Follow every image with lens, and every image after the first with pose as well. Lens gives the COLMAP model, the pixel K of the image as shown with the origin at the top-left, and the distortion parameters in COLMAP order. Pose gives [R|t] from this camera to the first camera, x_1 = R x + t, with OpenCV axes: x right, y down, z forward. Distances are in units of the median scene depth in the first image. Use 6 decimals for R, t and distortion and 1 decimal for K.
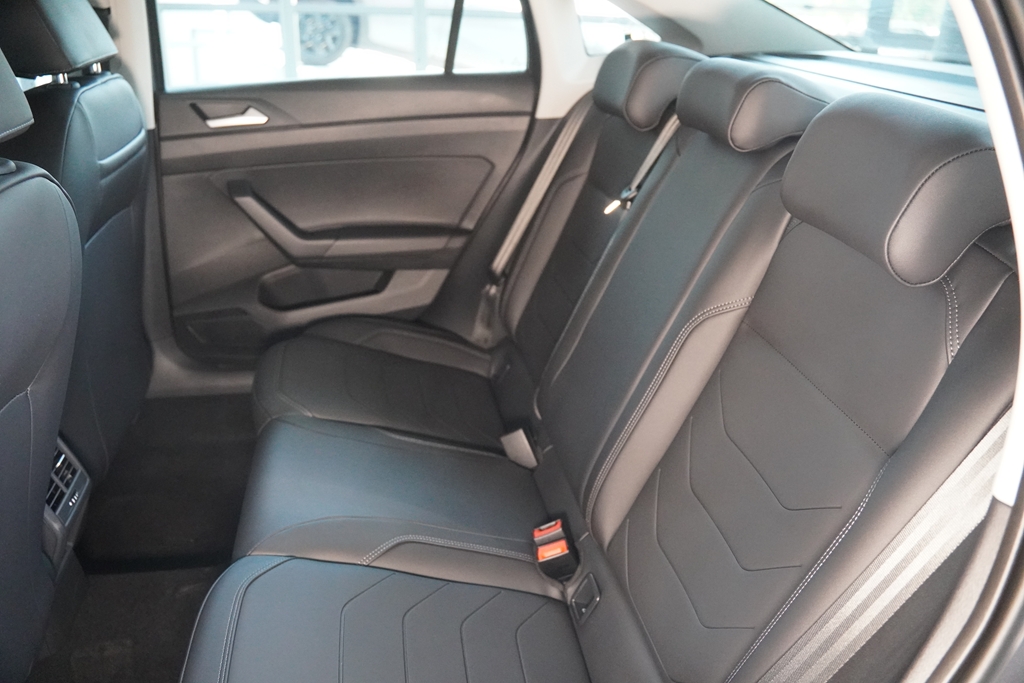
lens RADIAL K [[739.9, 0, 513.0], [0, 739.9, 340.3], [0, 0, 1]] dist [-0.152889, 0.089655]
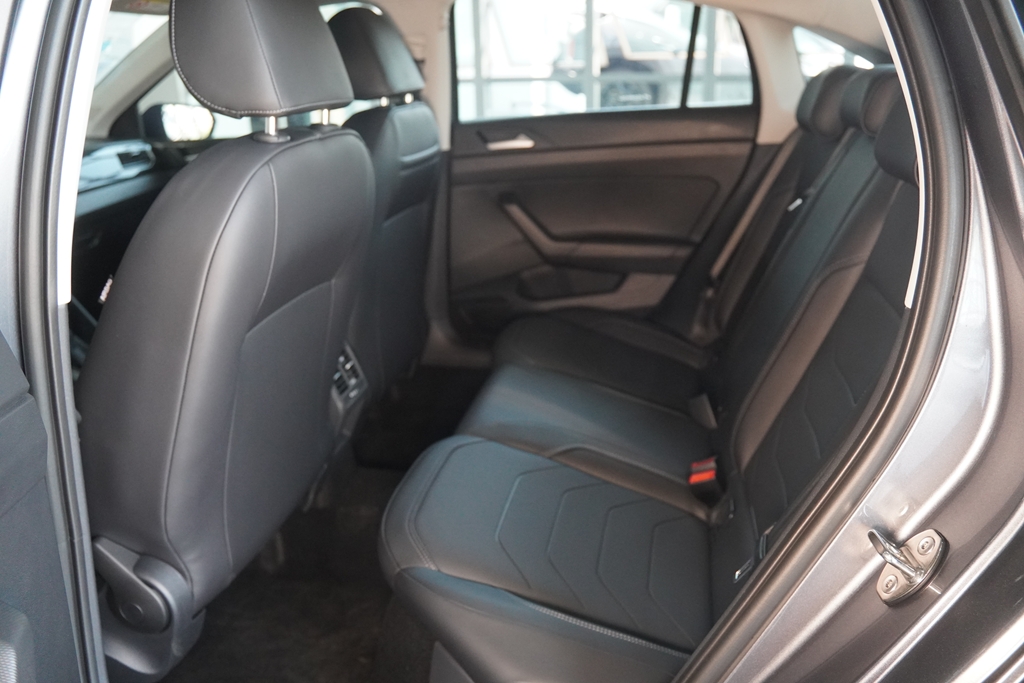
lens RADIAL K [[739.9, 0, 513.0], [0, 739.9, 340.3], [0, 0, 1]] dist [-0.152889, 0.089655]
pose [[0.919404, 0.075274, -0.386044, 0.140812], [-0.112215, 0.990922, -0.074033, 0.127883], [0.376967, 0.111386, 0.919505, -0.147449]]
